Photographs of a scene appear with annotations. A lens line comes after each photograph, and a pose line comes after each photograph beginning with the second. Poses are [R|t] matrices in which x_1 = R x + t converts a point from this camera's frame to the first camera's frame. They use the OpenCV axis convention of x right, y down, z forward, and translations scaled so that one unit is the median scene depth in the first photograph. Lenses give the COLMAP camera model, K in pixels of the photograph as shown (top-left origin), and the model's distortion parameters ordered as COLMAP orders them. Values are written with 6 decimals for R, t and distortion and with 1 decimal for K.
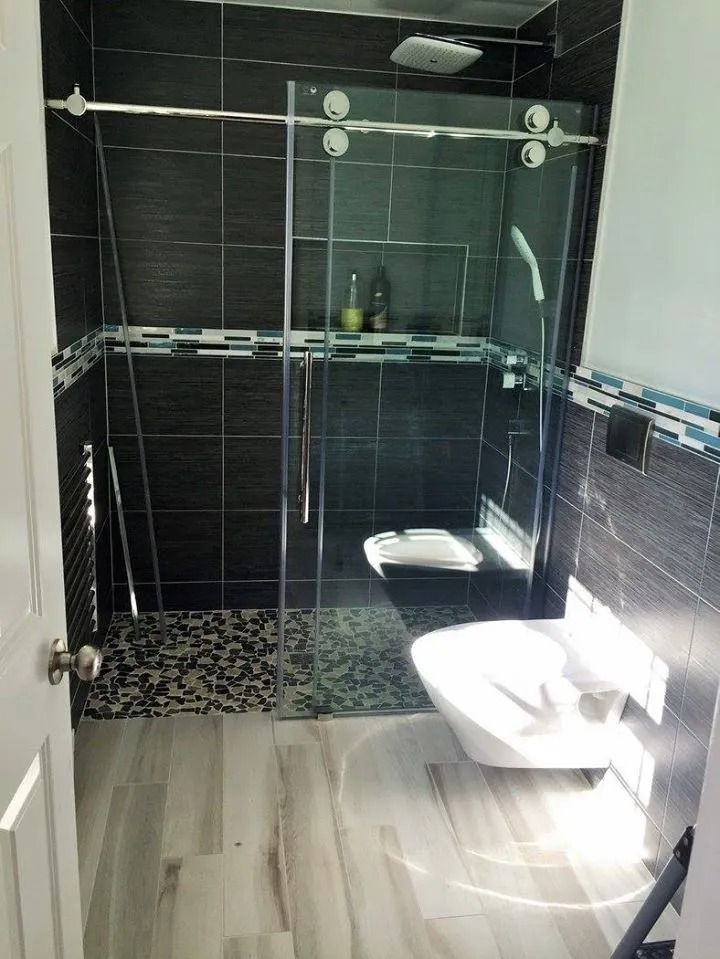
lens RADIAL K [[812.7, 0, 360.0], [0, 812.7, 479.5], [0, 0, 1]] dist [0.018523, 0.002109]
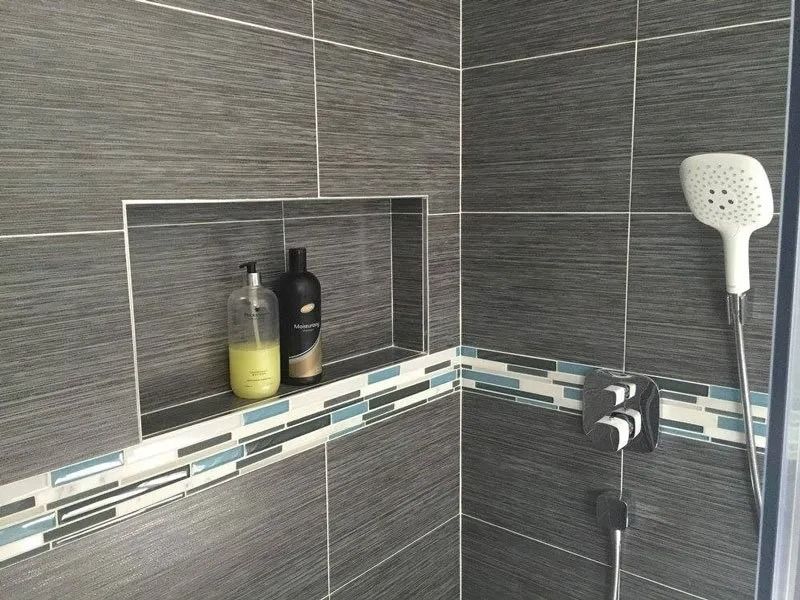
lens RADIAL K [[677.9, 0, 400.0], [0, 677.9, 300.0], [0, 0, 1]] dist [0.018523, 0.002109]
pose [[0.759084, -0.155175, 0.632228, -0.187823], [0.221475, 0.974802, -0.026656, -0.215715], [-0.612161, 0.160256, 0.774323, 0.683156]]
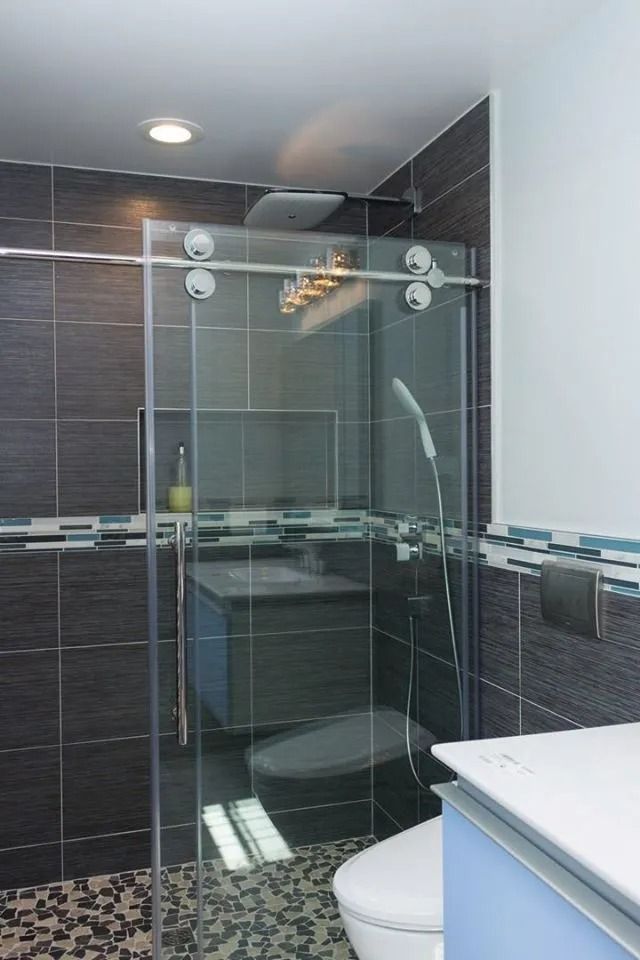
lens RADIAL K [[857.3, 0, 332.6], [0, 857.3, 482.2], [0, 0, 1]] dist [0.006708, -0.016375]
pose [[0.984700, -0.056115, 0.164975, -0.034347], [0.094685, 0.967078, -0.236209, 0.013997], [-0.146289, 0.248215, 0.957595, 0.111951]]
